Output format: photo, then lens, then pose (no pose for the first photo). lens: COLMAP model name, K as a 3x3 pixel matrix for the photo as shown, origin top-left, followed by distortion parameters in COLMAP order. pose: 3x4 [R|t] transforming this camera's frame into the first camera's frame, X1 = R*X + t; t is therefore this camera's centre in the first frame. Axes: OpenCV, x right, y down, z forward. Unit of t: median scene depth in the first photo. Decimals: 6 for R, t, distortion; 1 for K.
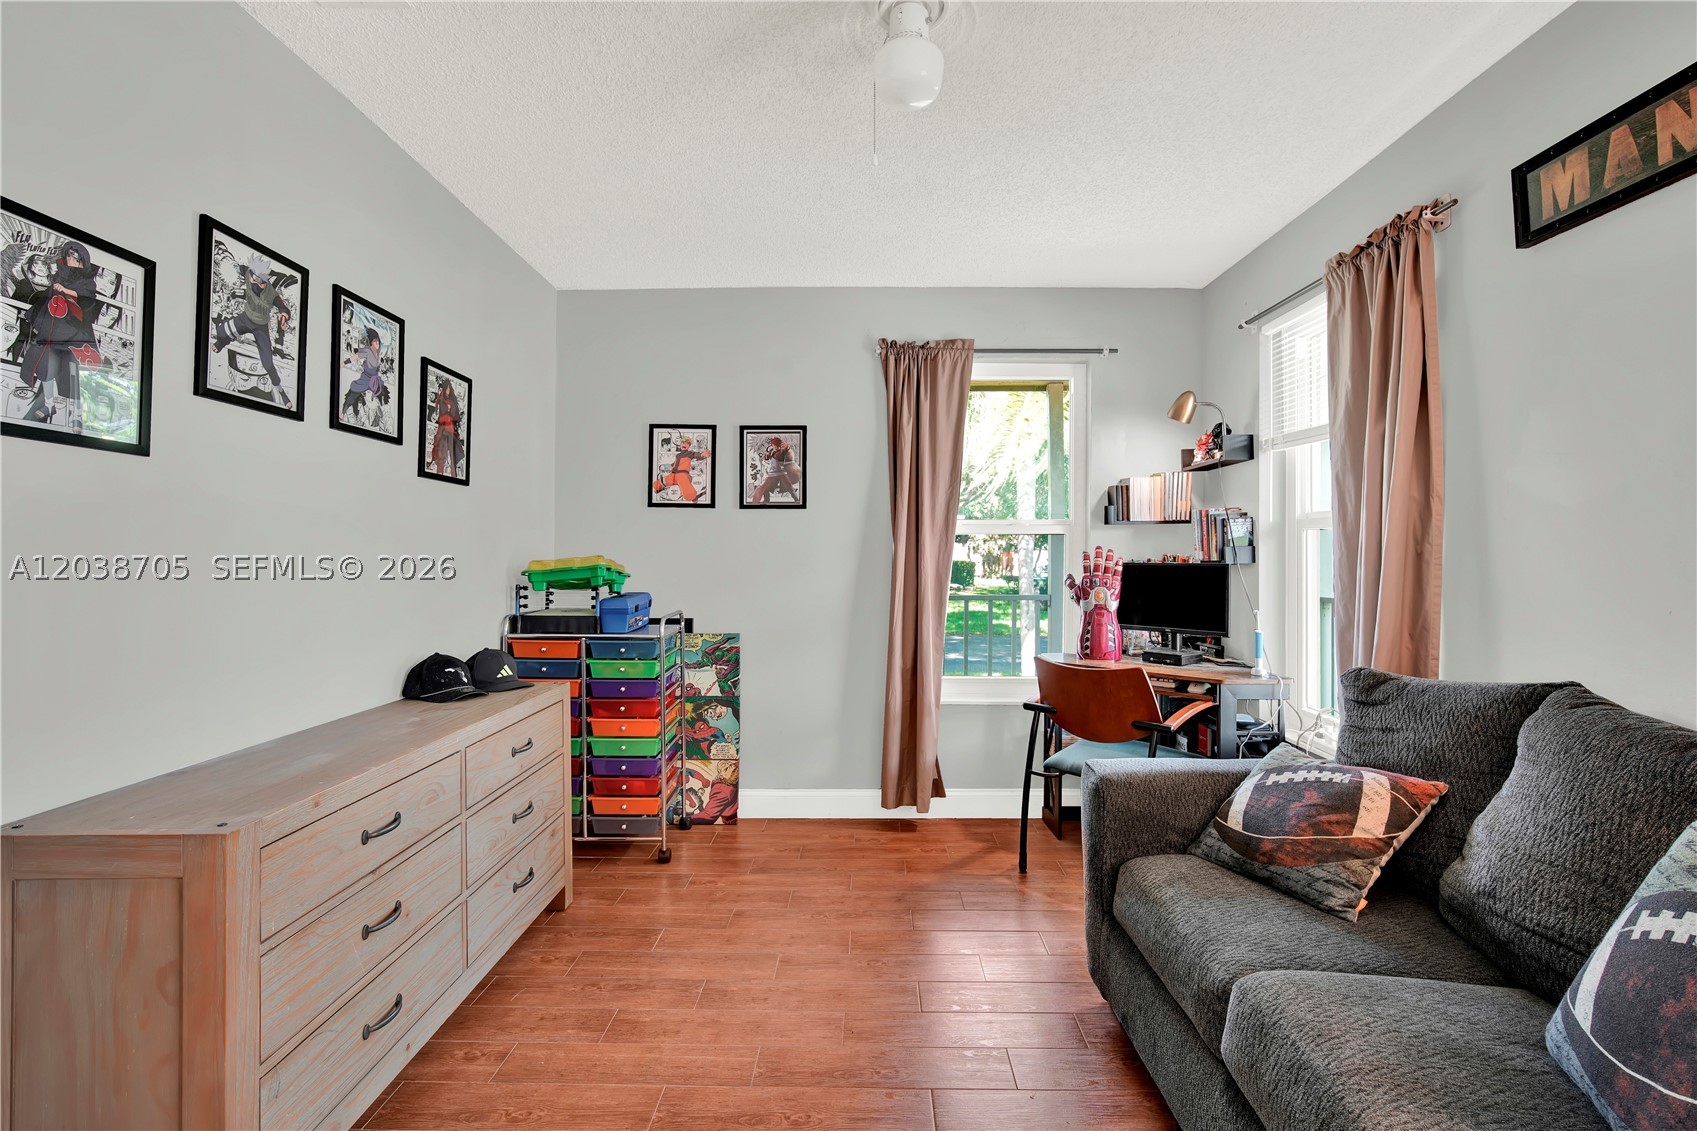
lens RADIAL K [[773.3, 0, 848.7], [0, 773.3, 551.0], [0, 0, 1]] dist [-0.014421, 0.002594]
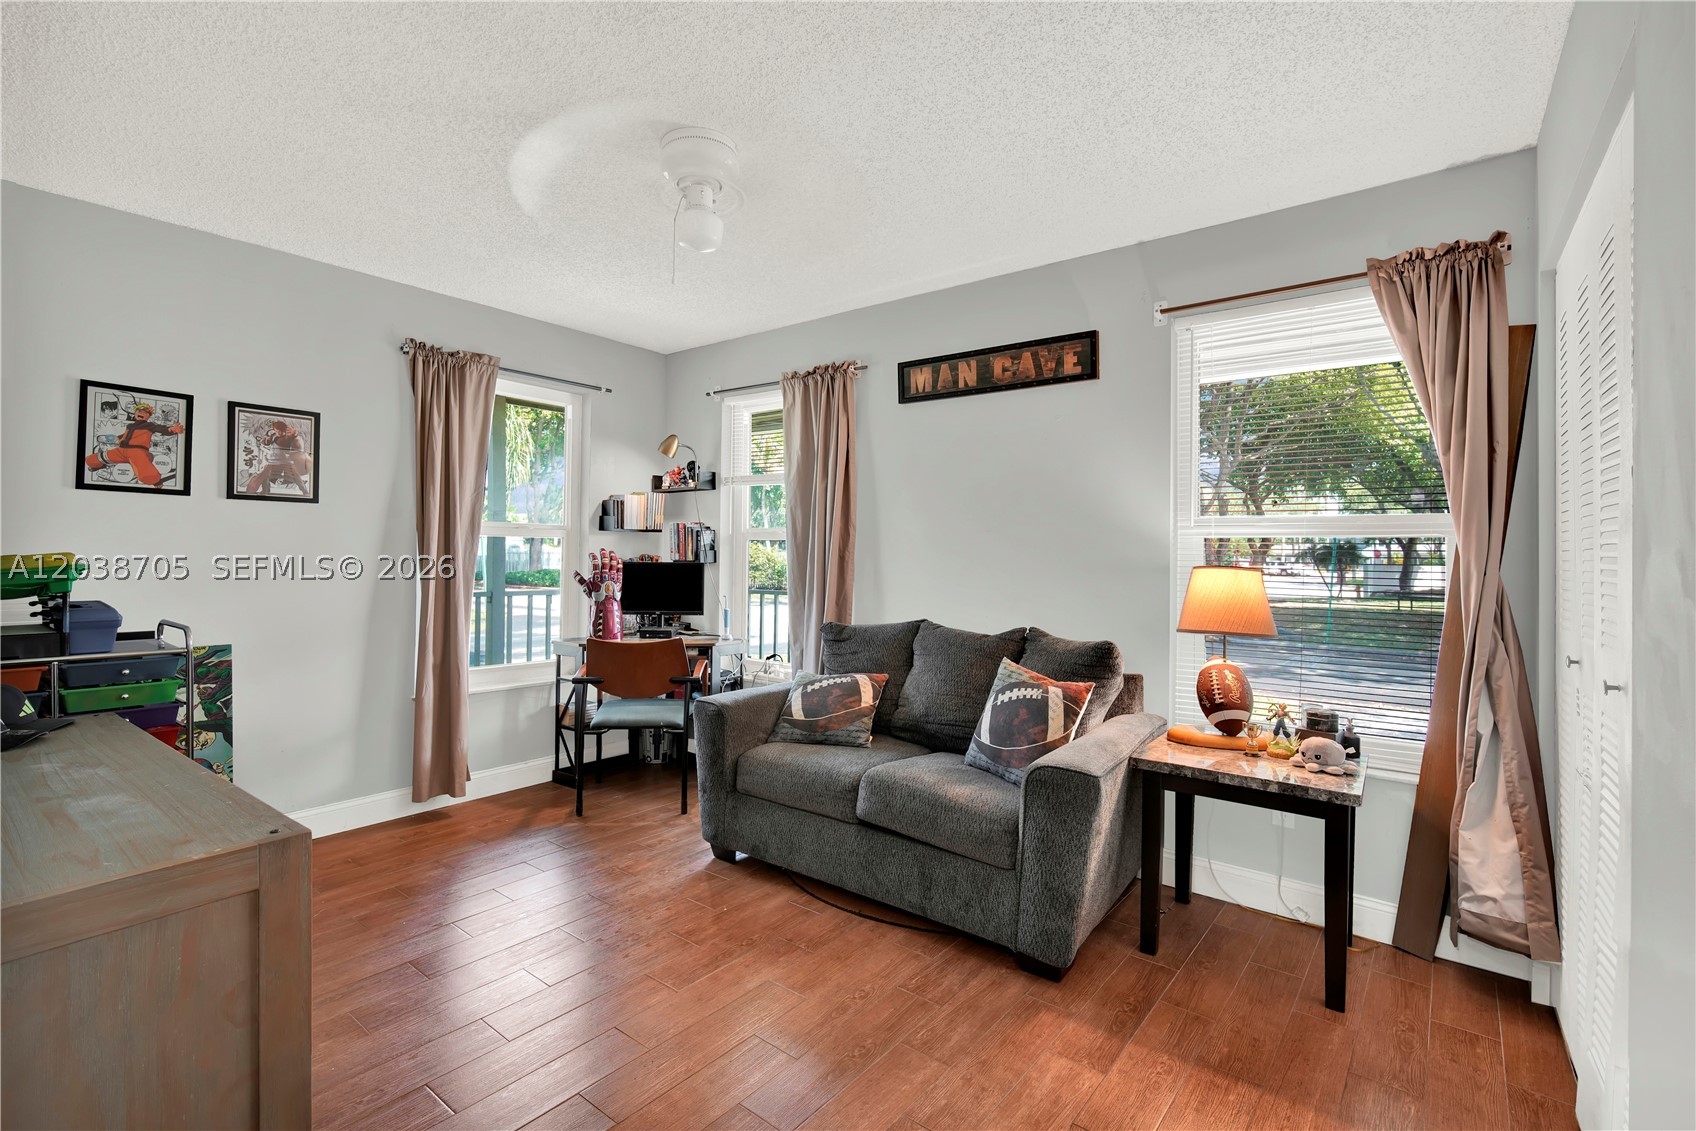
lens RADIAL K [[772.8, 0, 849.5], [0, 772.8, 562.7], [0, 0, 1]] dist [-0.014421, 0.002594]
pose [[0.607210, -0.001366, 0.794540, -0.425823], [-0.013250, 0.999842, 0.011845, -0.003331], [-0.794431, -0.017720, 0.607096, -0.063529]]
